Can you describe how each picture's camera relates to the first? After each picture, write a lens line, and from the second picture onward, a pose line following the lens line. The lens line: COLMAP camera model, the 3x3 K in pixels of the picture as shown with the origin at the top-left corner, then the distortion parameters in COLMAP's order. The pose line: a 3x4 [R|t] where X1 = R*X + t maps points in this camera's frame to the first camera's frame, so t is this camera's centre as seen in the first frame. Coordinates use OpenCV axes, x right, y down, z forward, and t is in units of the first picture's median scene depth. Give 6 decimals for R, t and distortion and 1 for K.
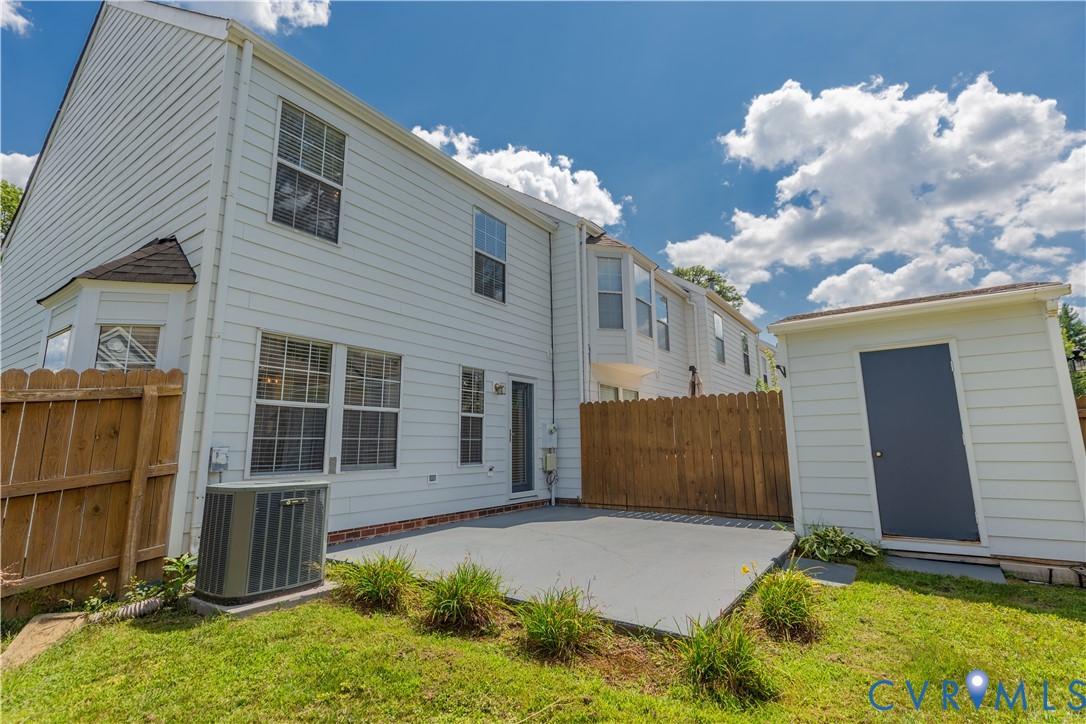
lens RADIAL K [[500.5, 0, 543.7], [0, 500.5, 360.2], [0, 0, 1]] dist [0.004924, 0.000041]
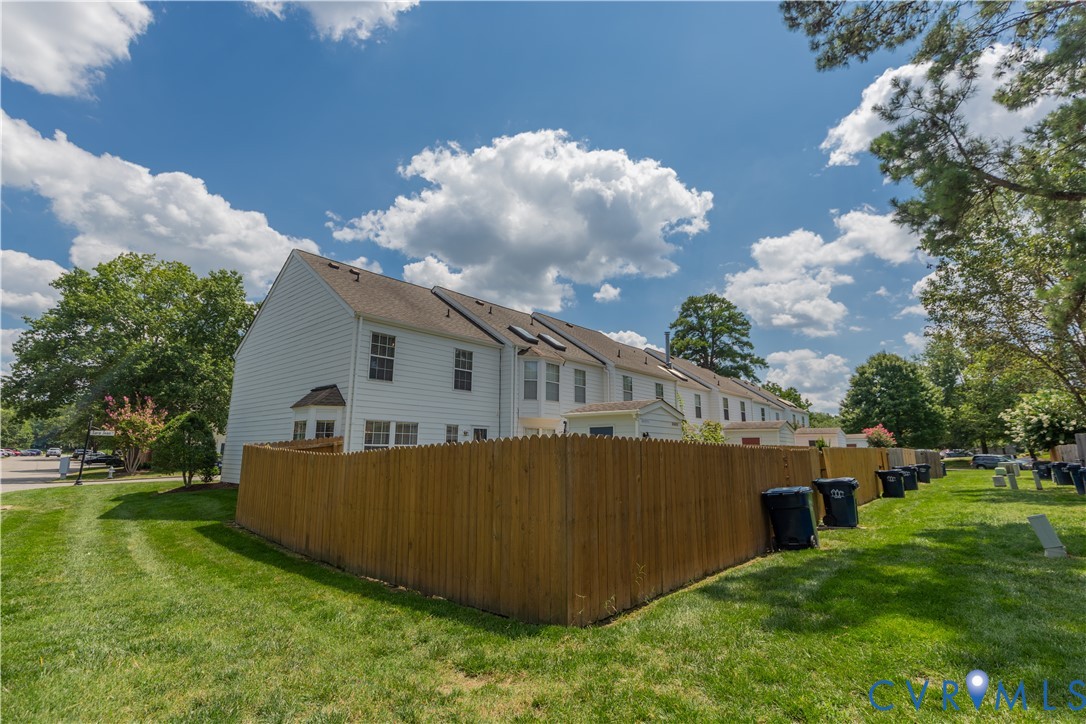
lens RADIAL K [[500.5, 0, 550.5], [0, 500.5, 361.8], [0, 0, 1]] dist [0.004924, 0.000041]
pose [[0.994709, 0.000064, -0.102735, 0.602075], [-0.000261, 0.999998, -0.001899, -0.299872], [0.102734, 0.001915, 0.994707, -1.344420]]
